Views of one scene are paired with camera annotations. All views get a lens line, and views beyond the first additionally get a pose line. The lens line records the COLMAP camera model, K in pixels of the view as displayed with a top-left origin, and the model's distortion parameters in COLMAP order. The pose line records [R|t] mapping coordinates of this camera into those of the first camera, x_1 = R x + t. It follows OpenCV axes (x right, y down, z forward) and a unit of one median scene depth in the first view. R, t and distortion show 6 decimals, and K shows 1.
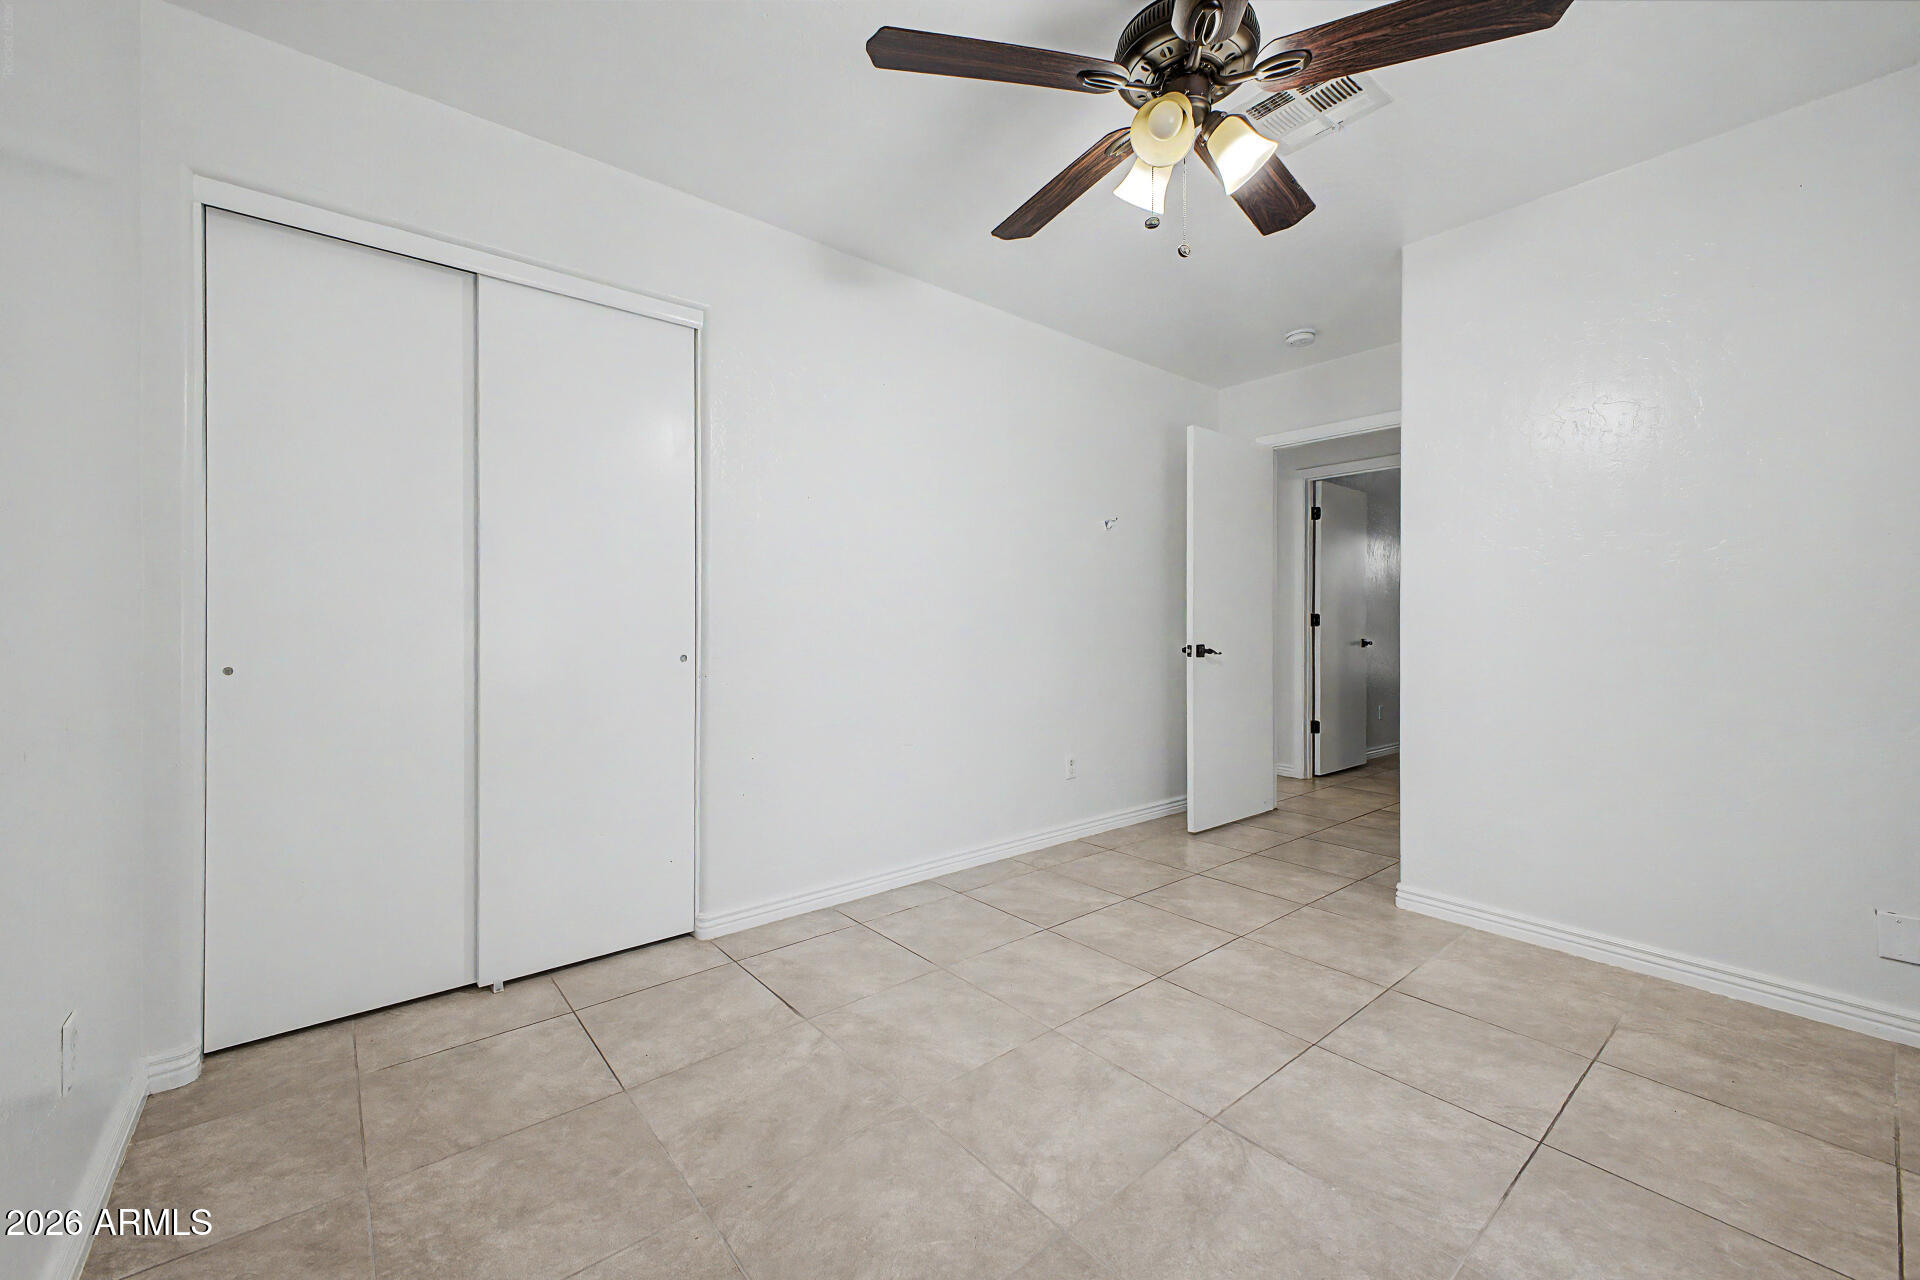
lens RADIAL K [[758.3, 0, 963.9], [0, 758.3, 632.3], [0, 0, 1]] dist [0.040528, -0.013583]
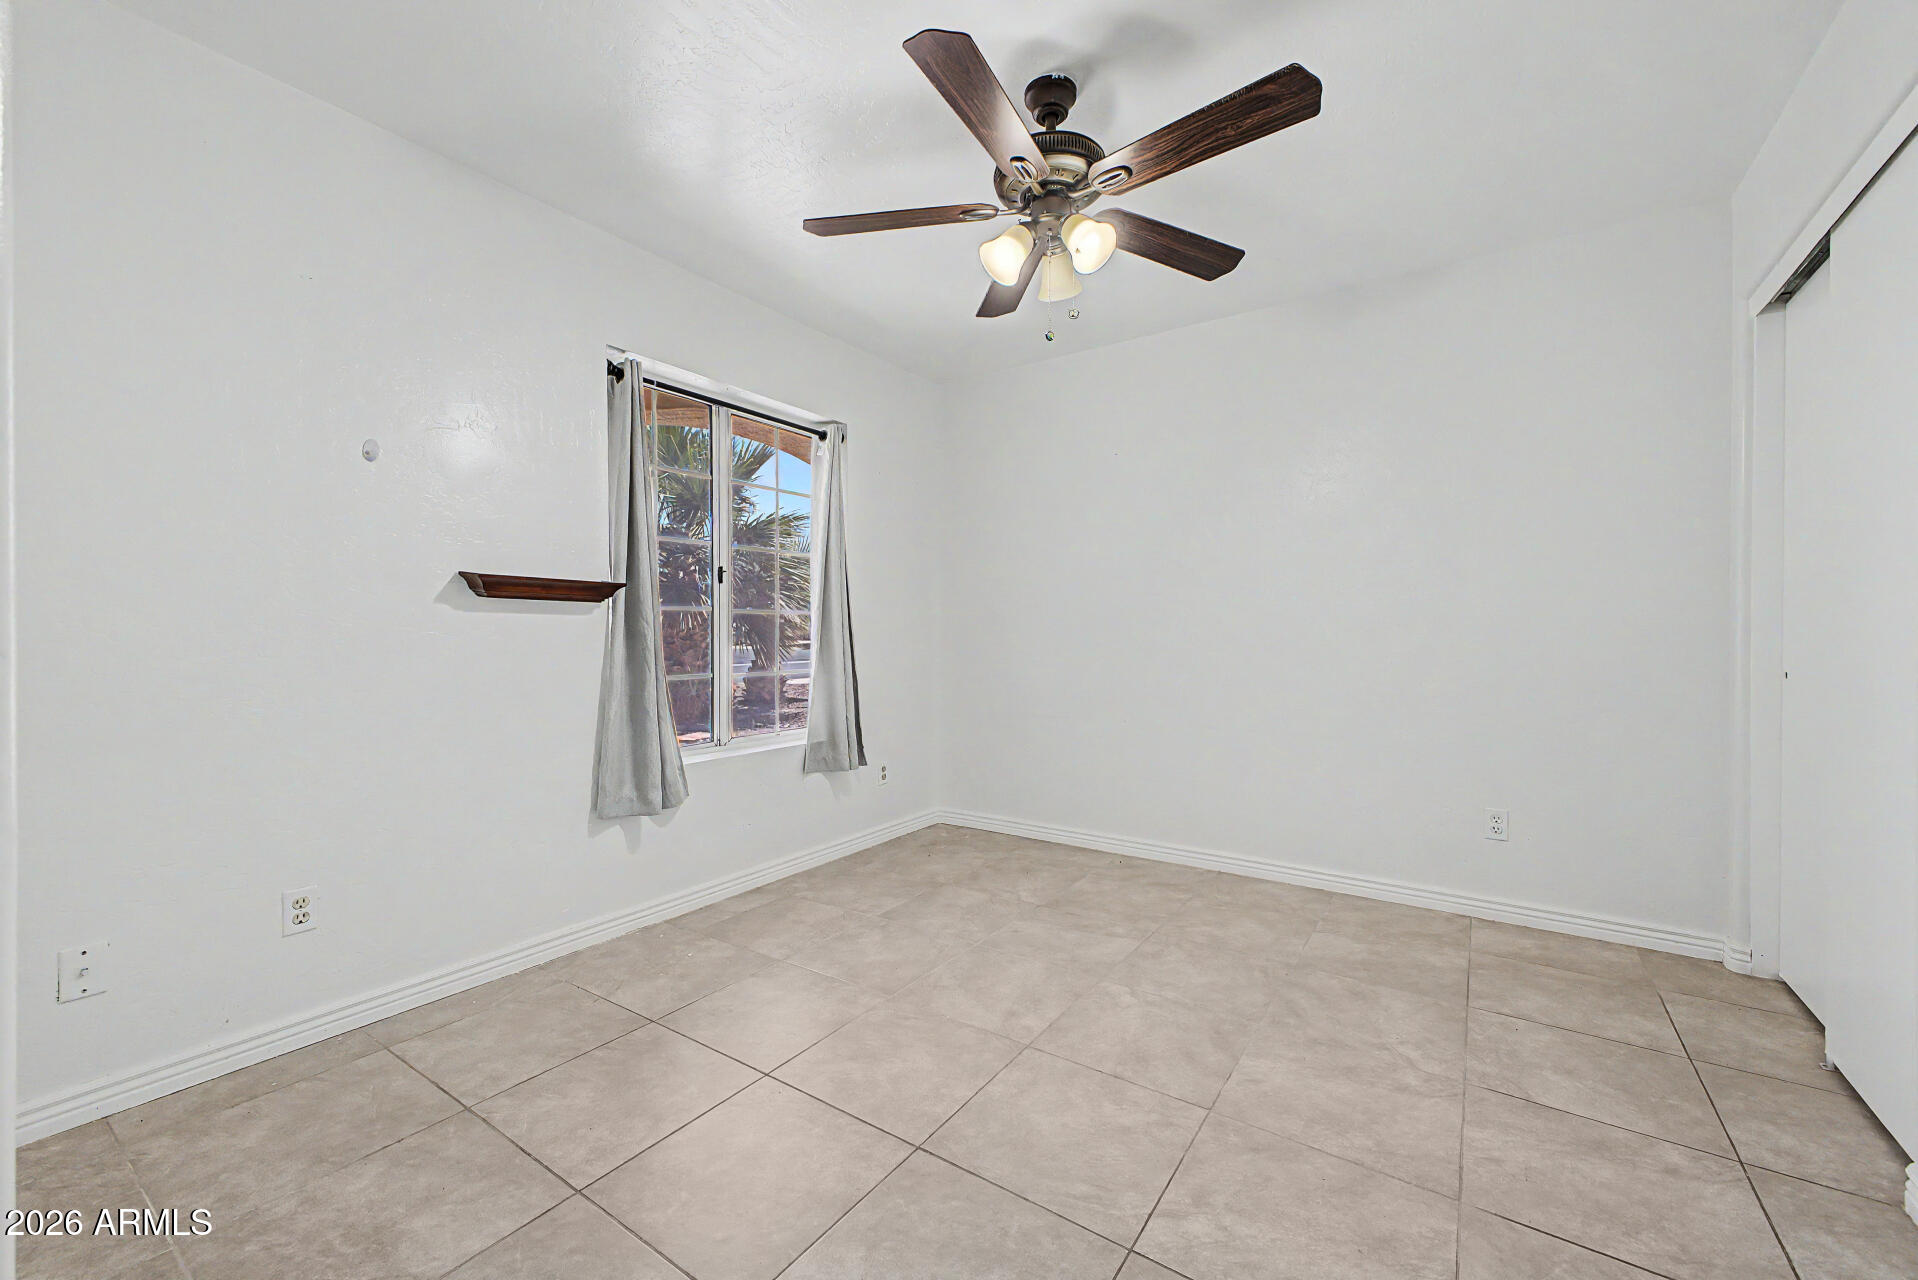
lens RADIAL K [[757.6, 0, 962.9], [0, 757.6, 632.3], [0, 0, 1]] dist [0.040528, -0.013583]
pose [[-0.963317, -0.004196, -0.268333, 0.687431], [-0.005959, 0.999966, 0.005757, -0.020867], [0.268299, 0.007144, -0.963309, 1.960312]]
